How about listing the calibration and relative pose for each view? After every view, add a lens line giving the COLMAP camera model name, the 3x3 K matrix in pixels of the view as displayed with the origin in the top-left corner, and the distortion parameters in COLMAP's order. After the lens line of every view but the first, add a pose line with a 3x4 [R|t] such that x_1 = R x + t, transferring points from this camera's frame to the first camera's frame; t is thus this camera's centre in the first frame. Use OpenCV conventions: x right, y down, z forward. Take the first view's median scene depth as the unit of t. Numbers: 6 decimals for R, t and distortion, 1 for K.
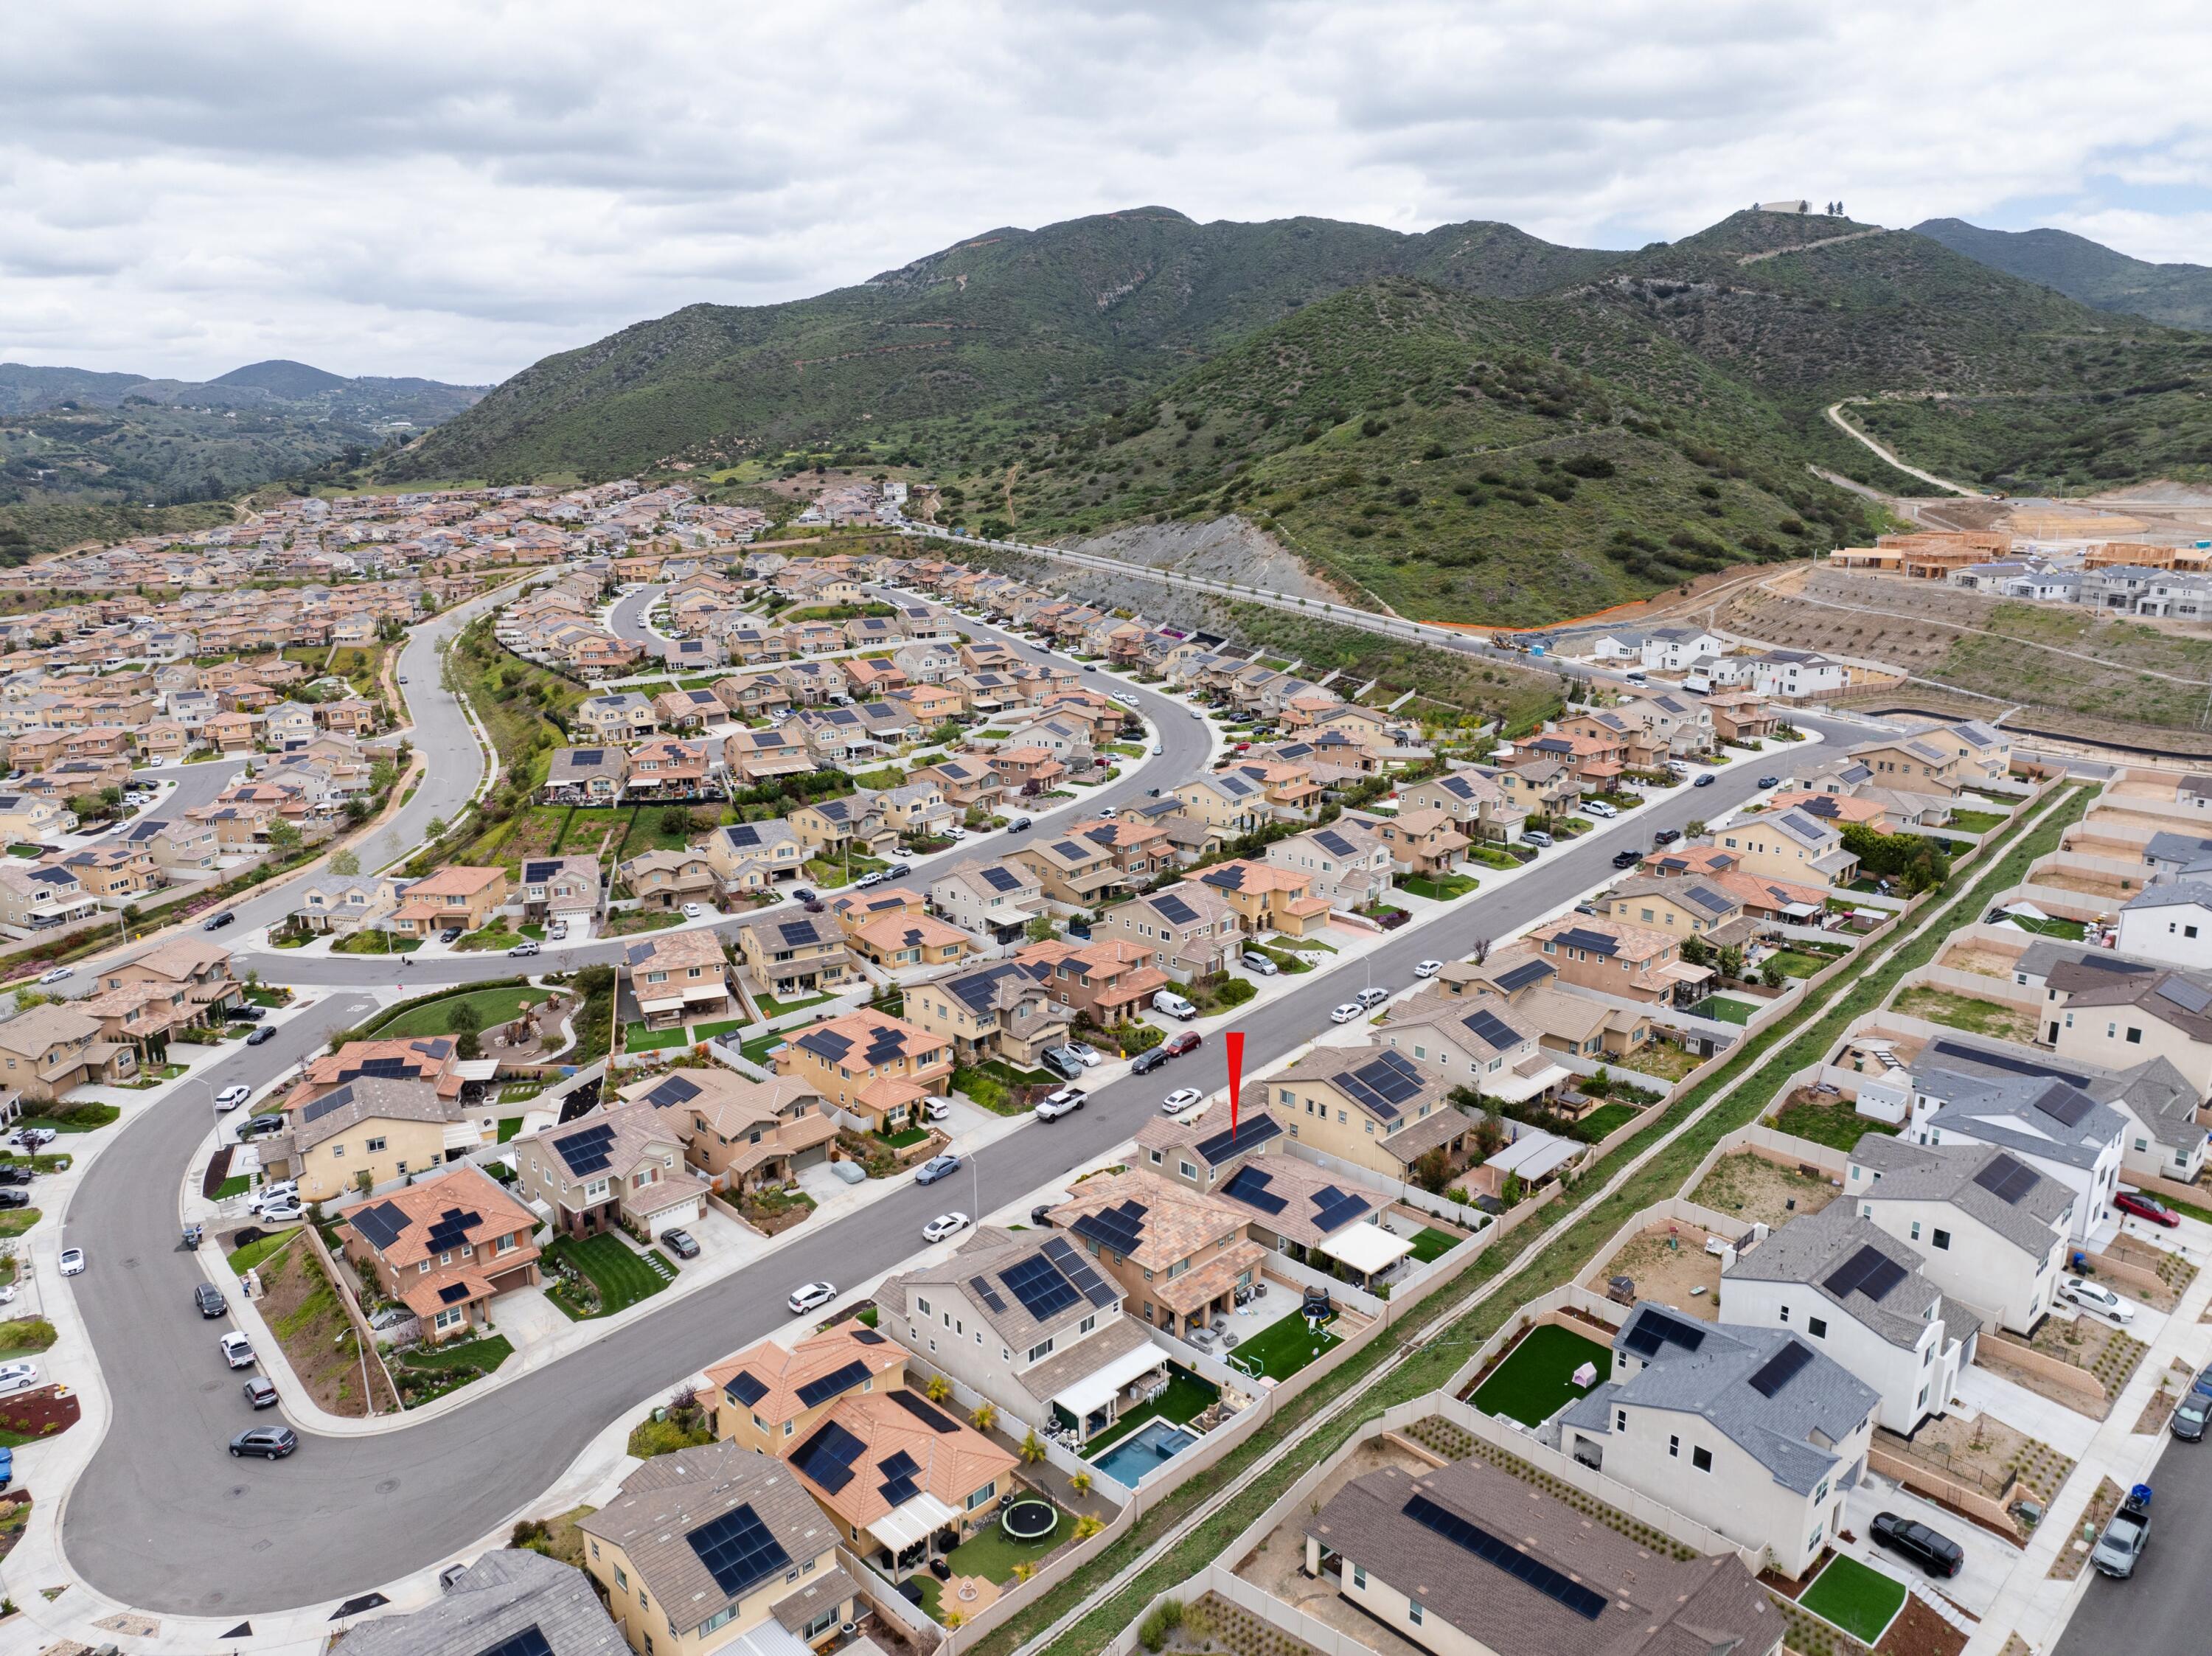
lens RADIAL K [[1554.7, 0, 1106.0], [0, 1554.7, 828.0], [0, 0, 1]] dist [-0.043108, 0.005651]
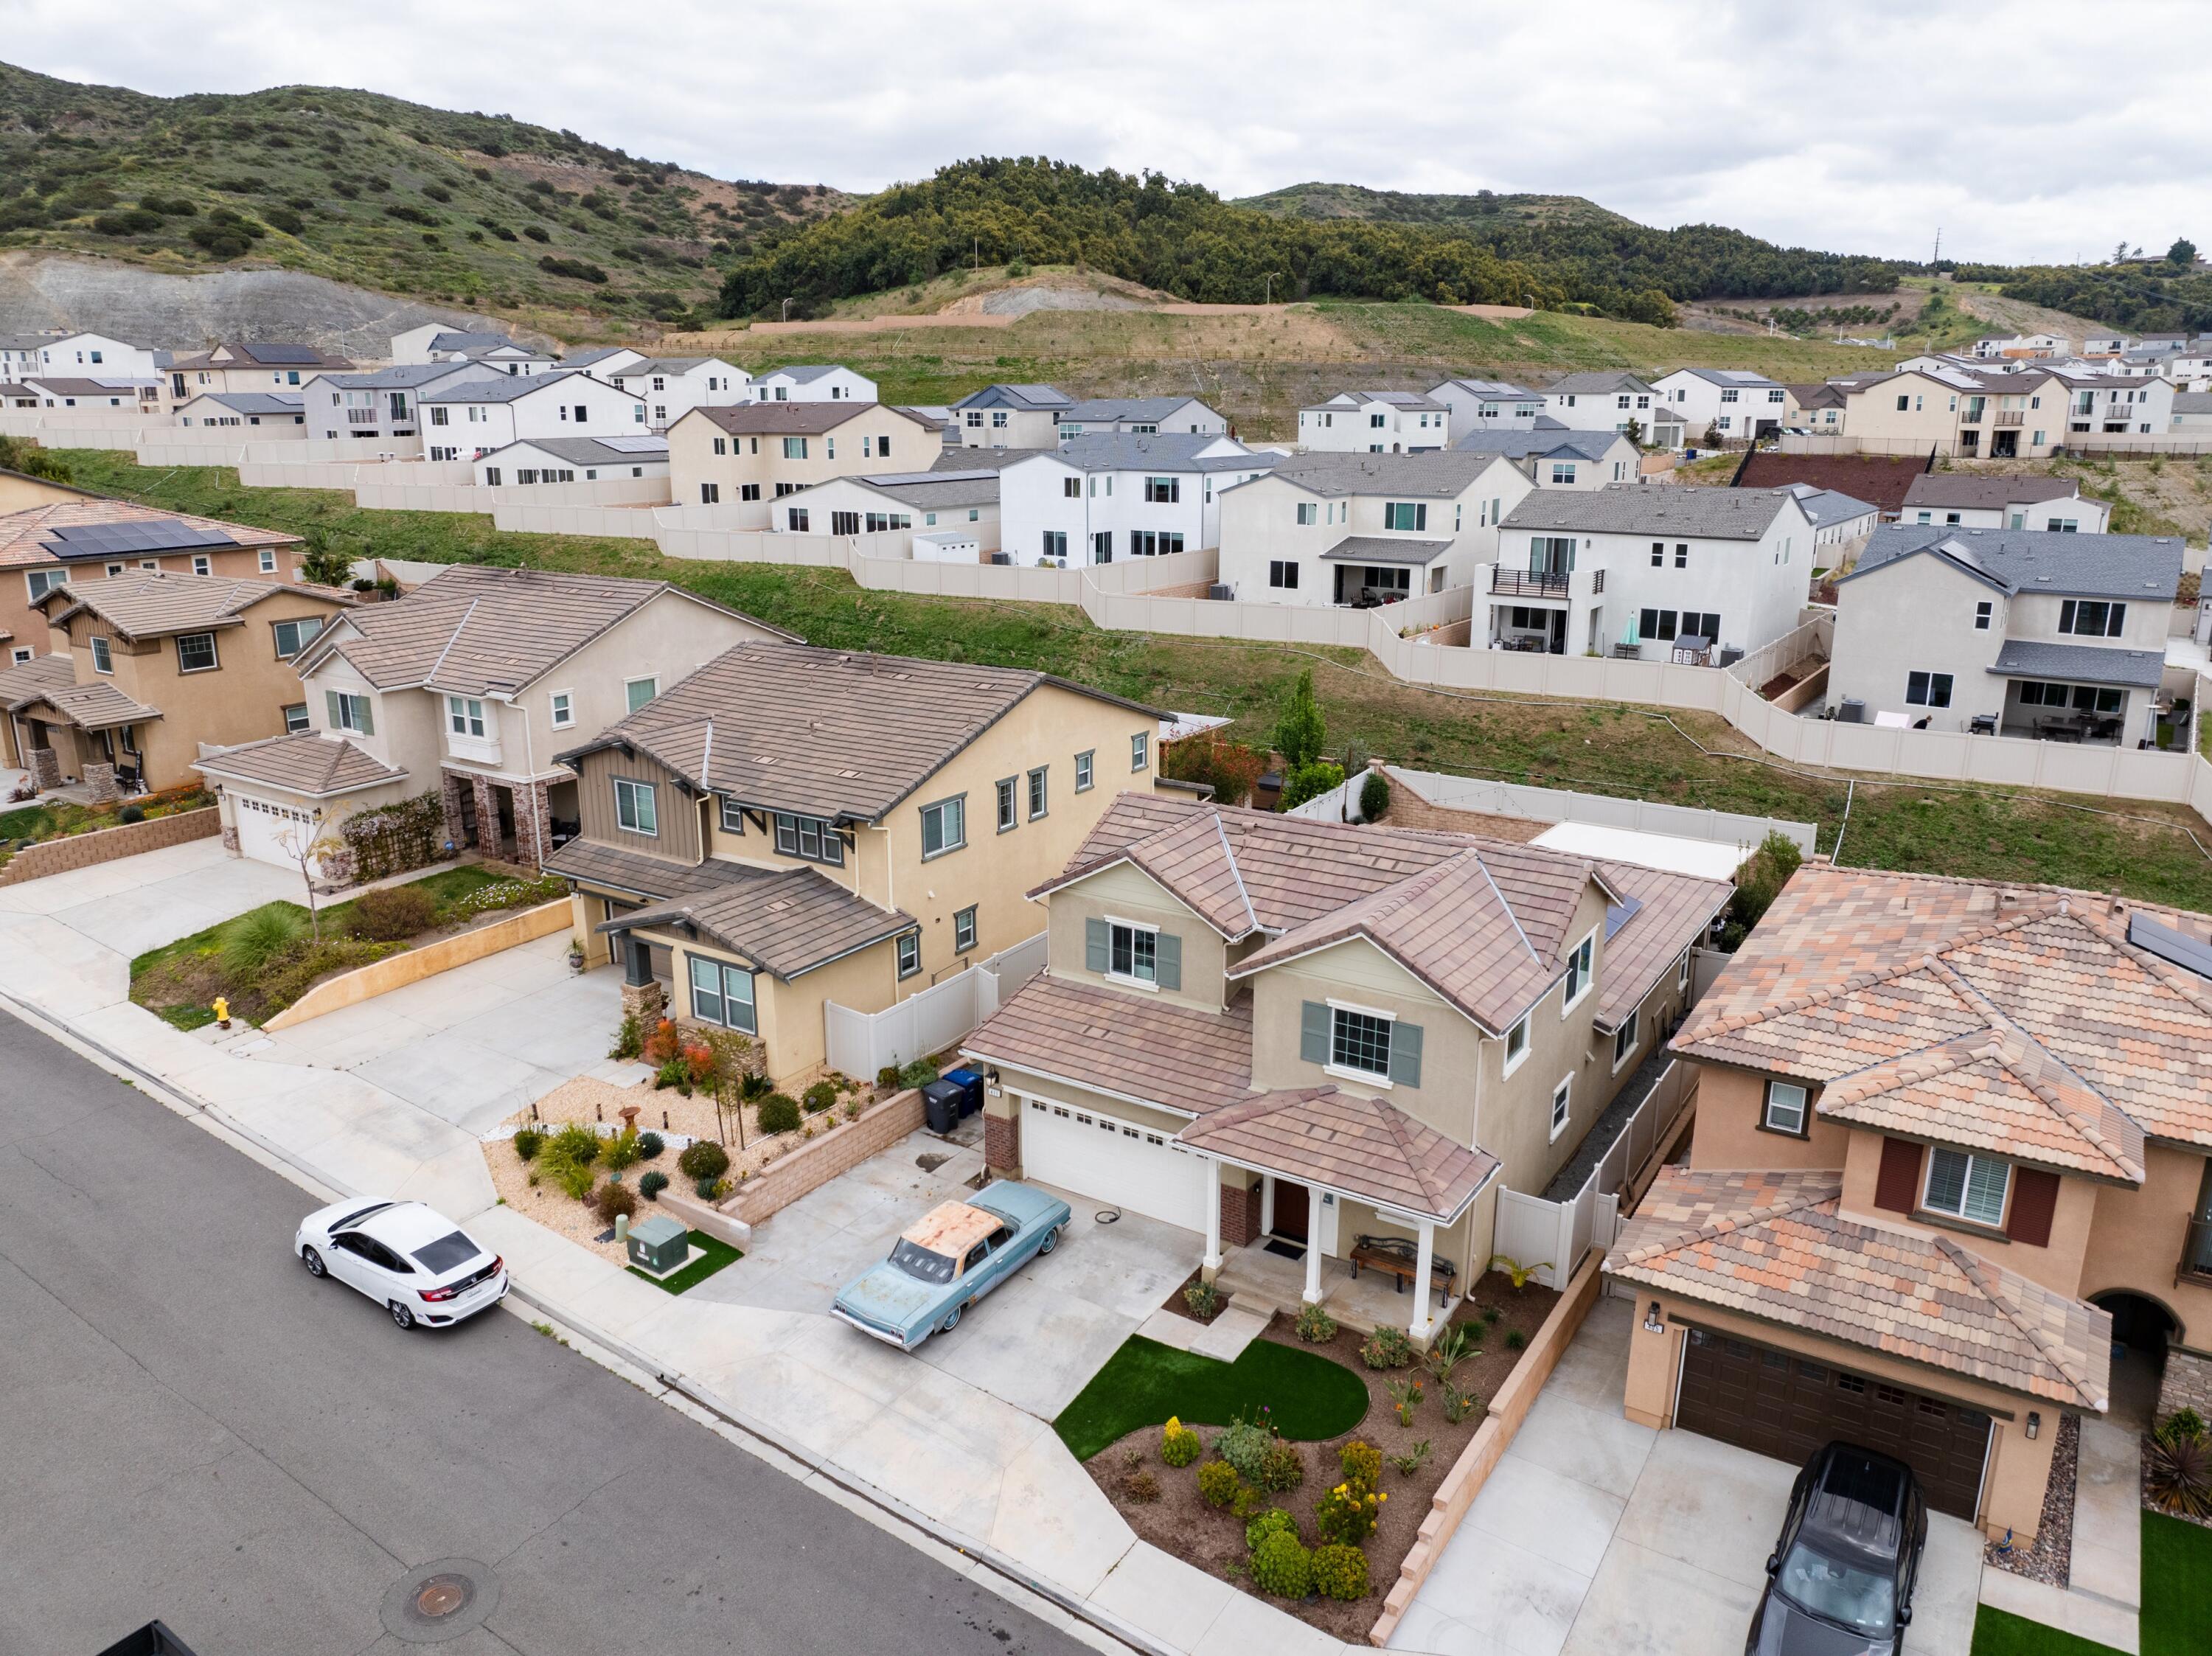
lens RADIAL K [[1557.6, 0, 1106.0], [0, 1557.6, 828.0], [0, 0, 1]] dist [-0.058845, 0.031308]
pose [[-0.216099, -0.249400, 0.943981, -0.043187], [0.243743, 0.922435, 0.299506, 0.031105], [-0.945458, 0.294812, -0.138548, 0.309322]]
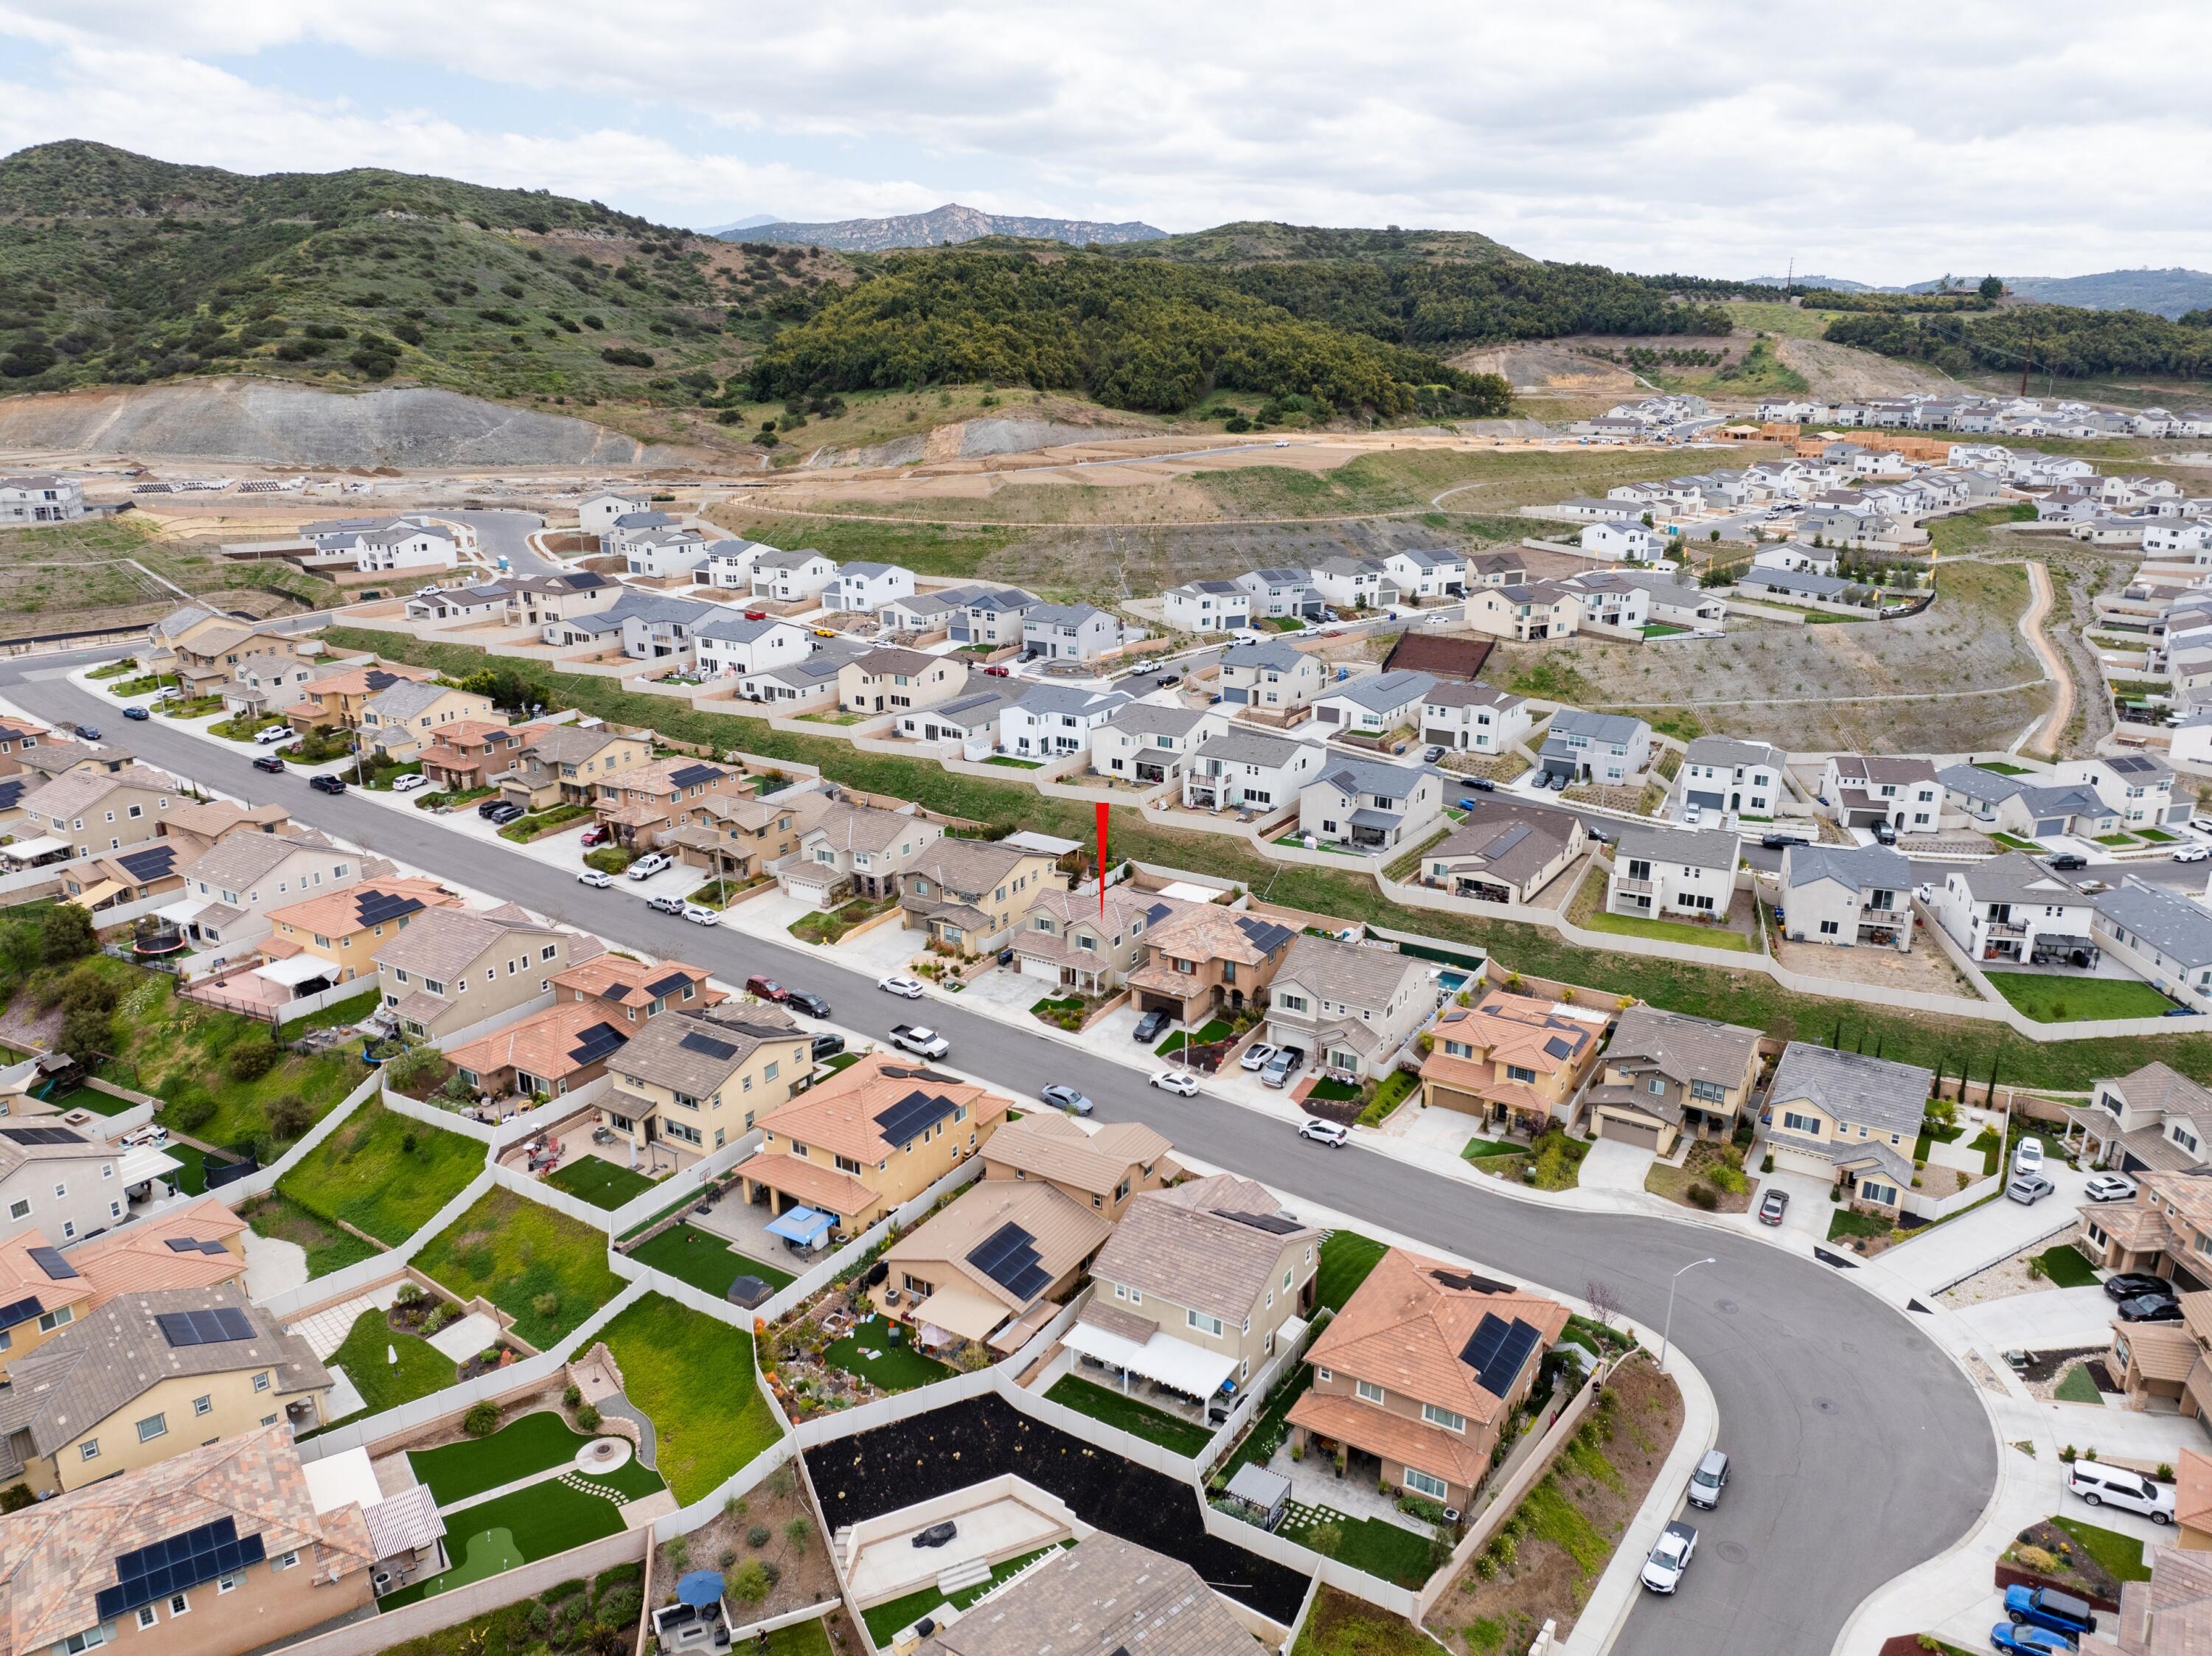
lens RADIAL K [[1554.7, 0, 1106.0], [0, 1554.7, 828.0], [0, 0, 1]] dist [-0.043108, 0.005651]
pose [[-0.240612, -0.283774, 0.928212, -0.281942], [0.242608, 0.908369, 0.340597, -0.070274], [-0.939812, 0.307144, -0.149719, 0.330911]]
